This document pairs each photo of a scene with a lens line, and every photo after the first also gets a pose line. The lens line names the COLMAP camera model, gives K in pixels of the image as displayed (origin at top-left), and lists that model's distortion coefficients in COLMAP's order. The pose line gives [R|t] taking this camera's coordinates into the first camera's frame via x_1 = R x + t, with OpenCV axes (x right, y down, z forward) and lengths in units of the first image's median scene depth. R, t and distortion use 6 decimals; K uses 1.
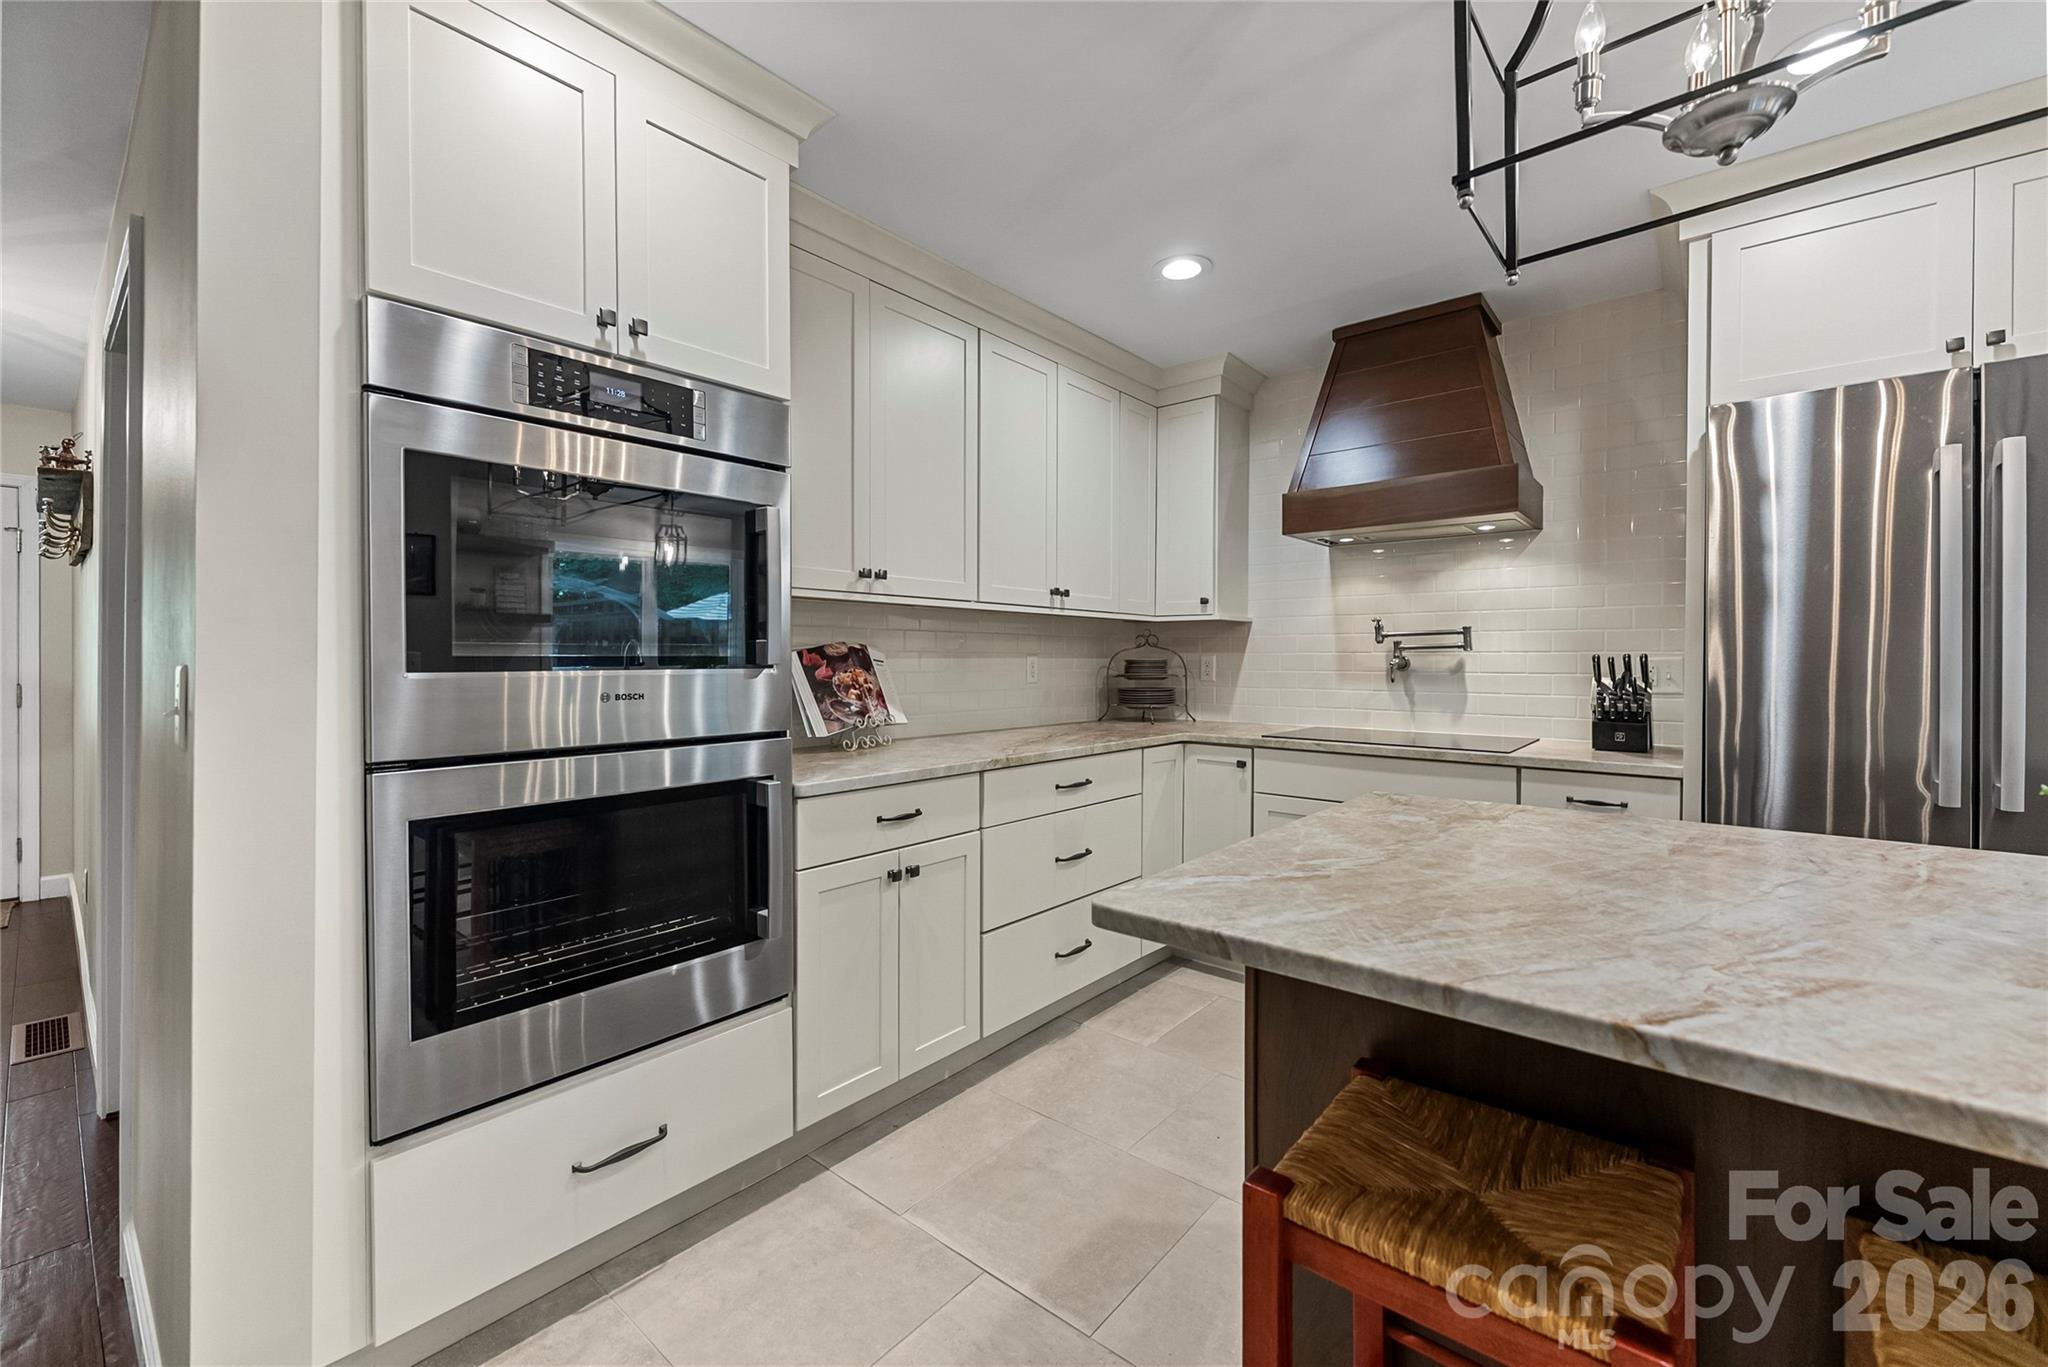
lens RADIAL K [[827.4, 0, 1021.8], [0, 827.4, 666.3], [0, 0, 1]] dist [-0.005648, 0.000109]
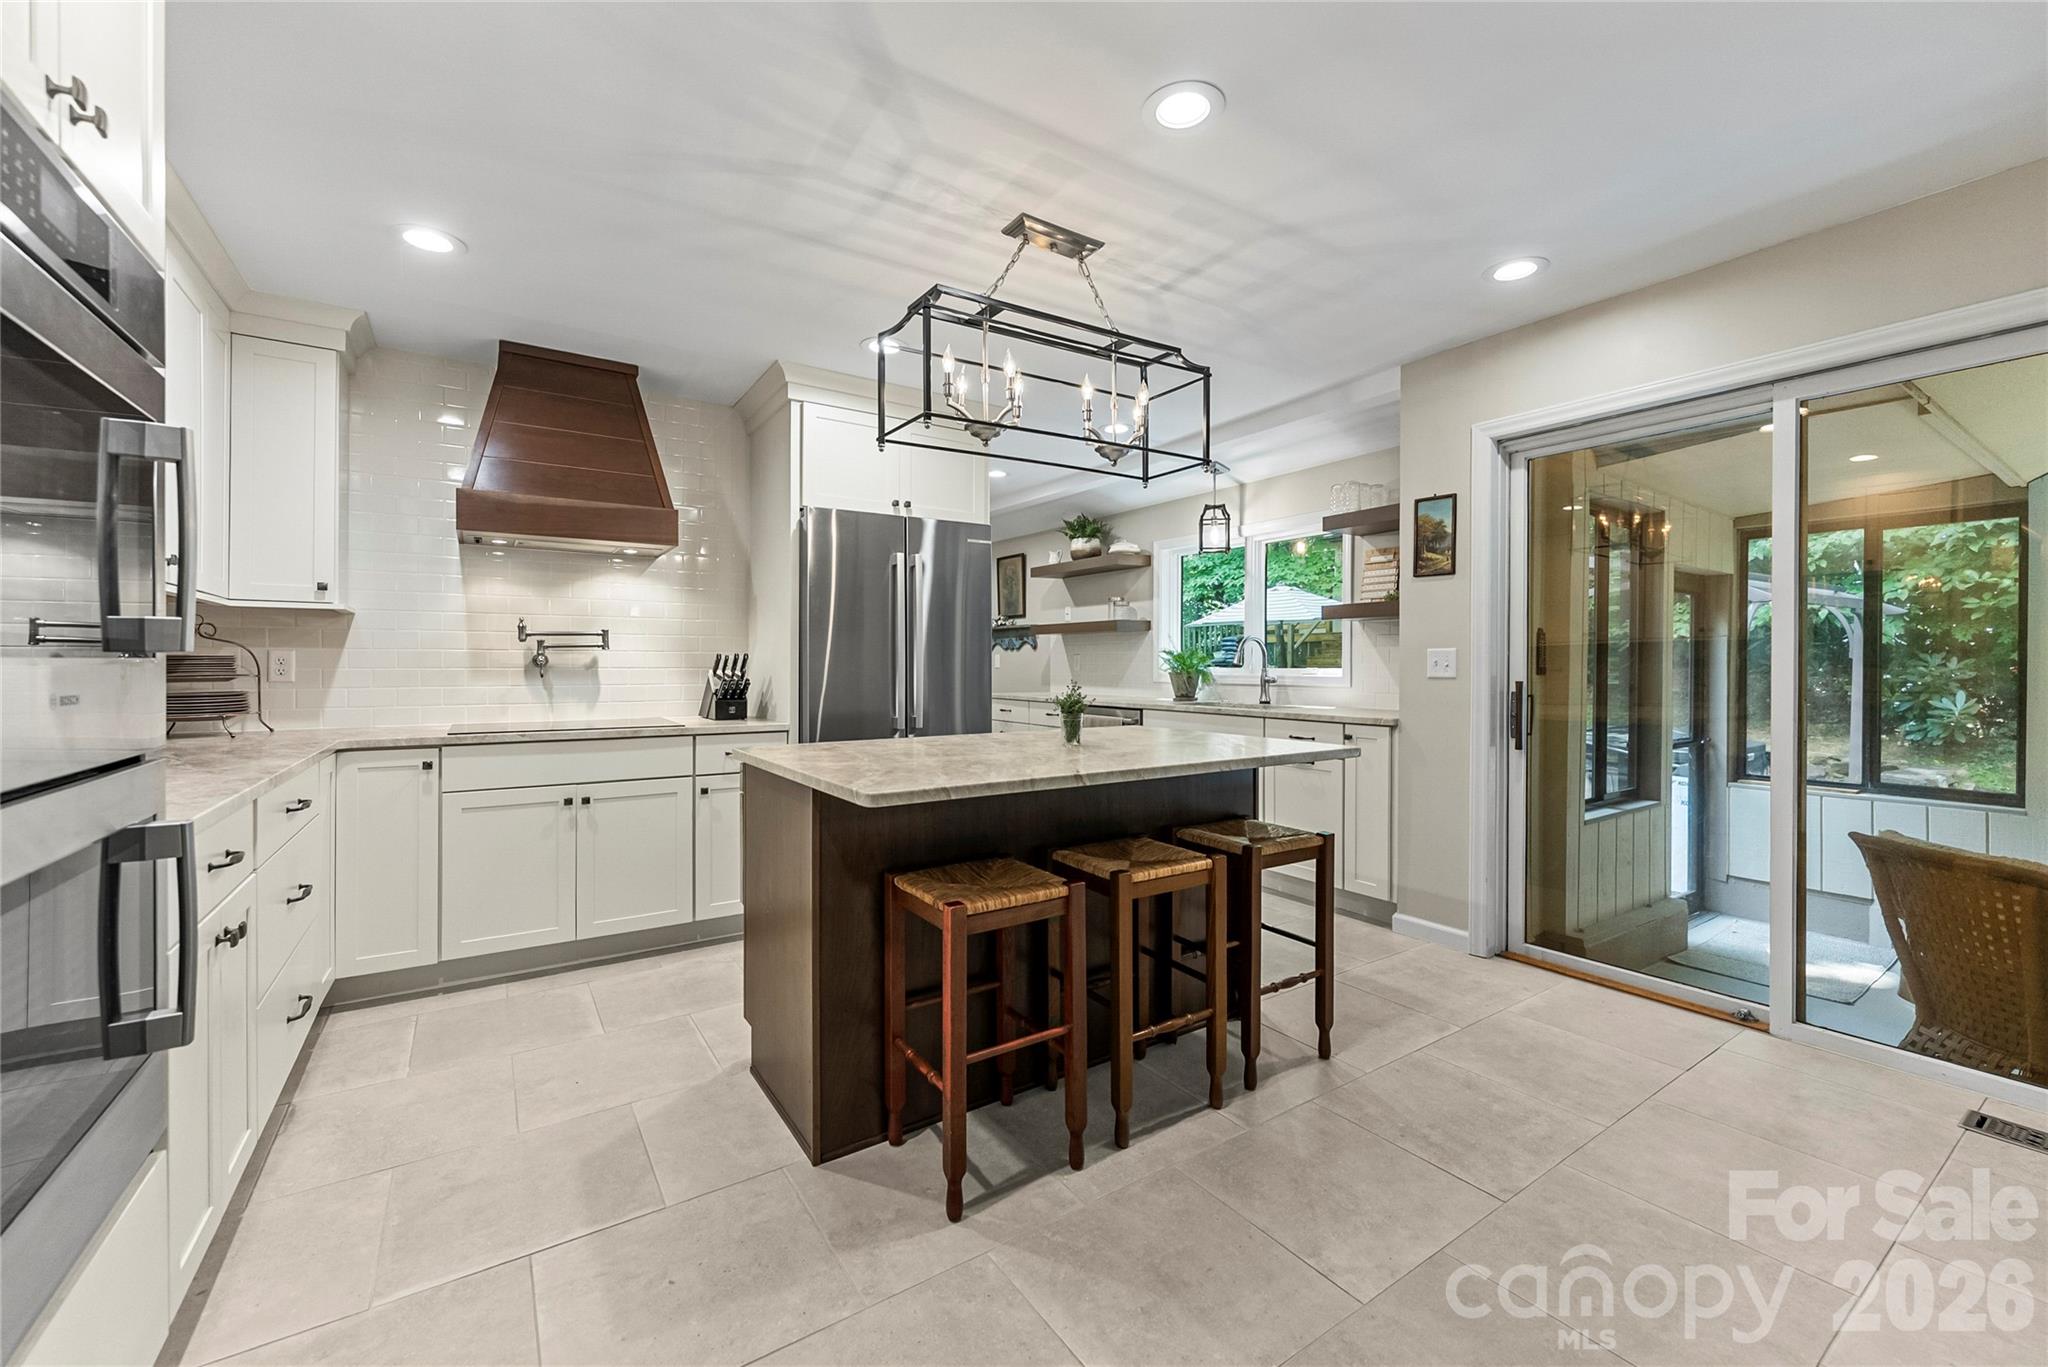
lens RADIAL K [[827.4, 0, 1038.2], [0, 827.4, 667.0], [0, 0, 1]] dist [-0.005648, 0.000109]
pose [[0.268245, -0.003901, 0.963343, -0.552870], [0.007014, 0.999973, 0.002096, 0.009878], [-0.963325, 0.006195, 0.268265, 0.082014]]
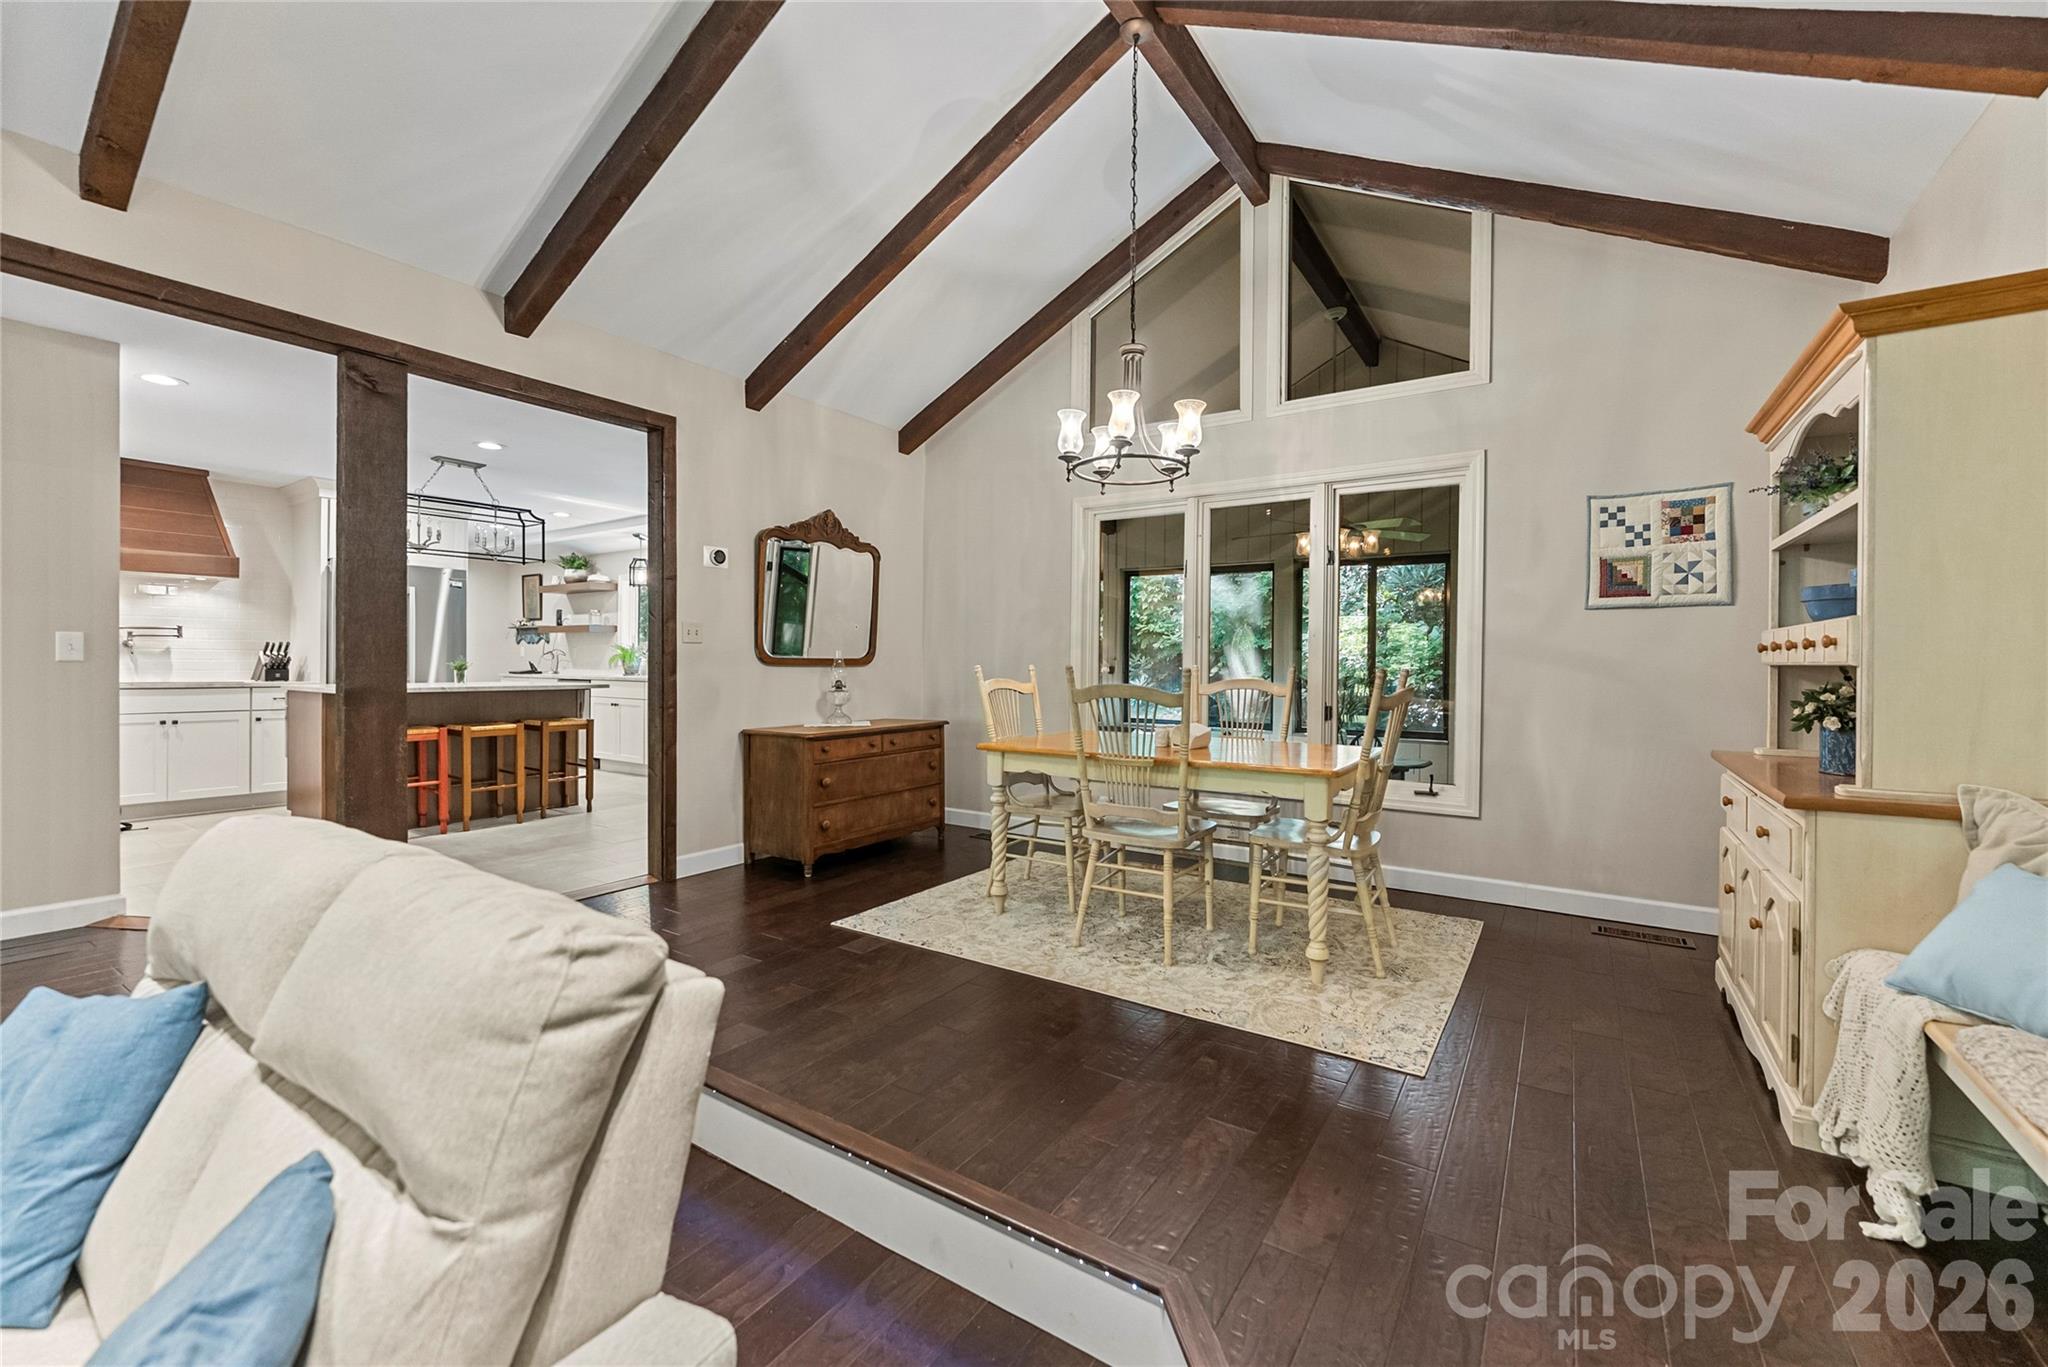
lens RADIAL K [[827.4, 0, 1027.9], [0, 827.4, 666.6], [0, 0, 1]] dist [-0.005648, 0.000109]
pose [[-0.121910, -0.003680, 0.992534, -2.015194], [0.000338, 0.999993, 0.003749, 0.051794], [-0.992541, 0.000793, -0.121908, -0.936045]]
